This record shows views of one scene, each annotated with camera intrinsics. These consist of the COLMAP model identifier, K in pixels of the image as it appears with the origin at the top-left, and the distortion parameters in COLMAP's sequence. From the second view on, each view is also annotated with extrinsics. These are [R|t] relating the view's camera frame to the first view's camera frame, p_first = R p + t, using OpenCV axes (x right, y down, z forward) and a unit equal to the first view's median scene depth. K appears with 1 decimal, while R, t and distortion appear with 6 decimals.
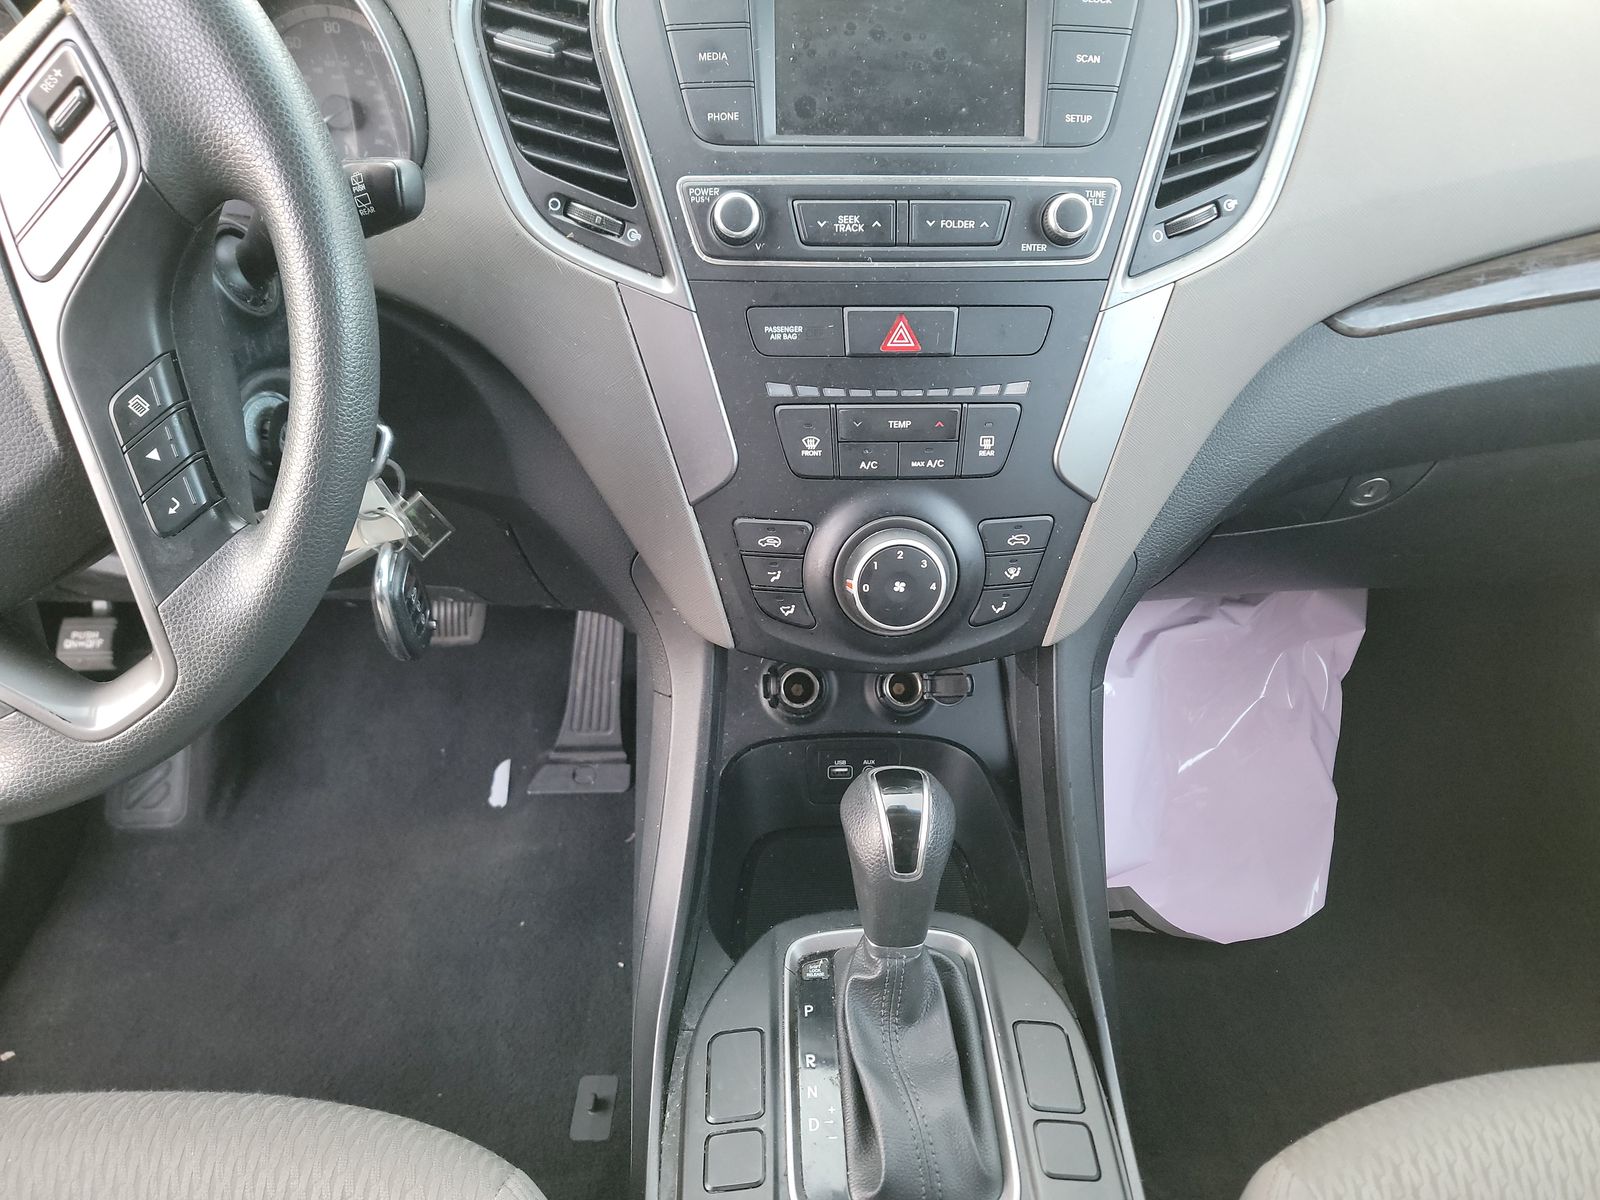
lens RADIAL K [[1098.0, 0, 811.2], [0, 1098.0, 601.2], [0, 0, 1]] dist [0.062711, -0.055786]
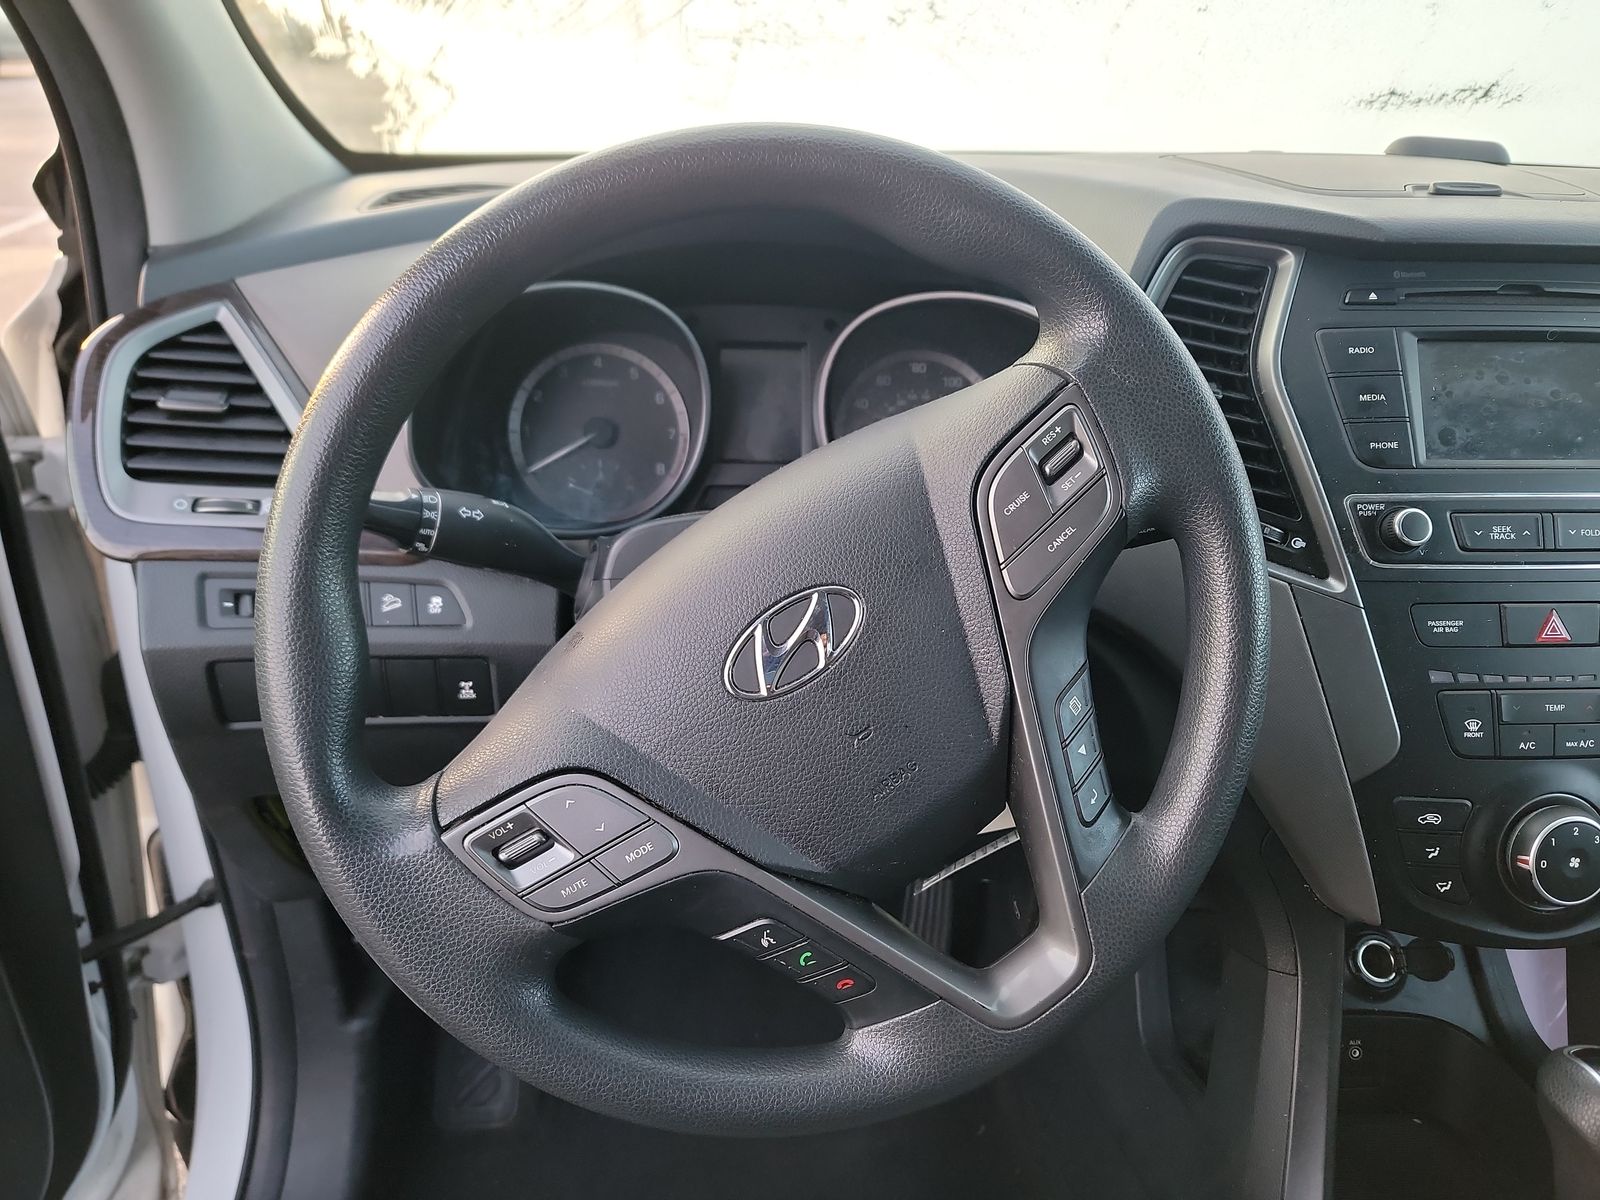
lens RADIAL K [[1115.1, 0, 791.1], [0, 1115.1, 600.5], [0, 0, 1]] dist [0.053037, -0.041780]
pose [[0.999333, -0.006449, 0.035951, -0.721037], [0.014460, 0.973728, -0.227254, -0.022105], [-0.033540, 0.227622, 0.973172, -0.080905]]
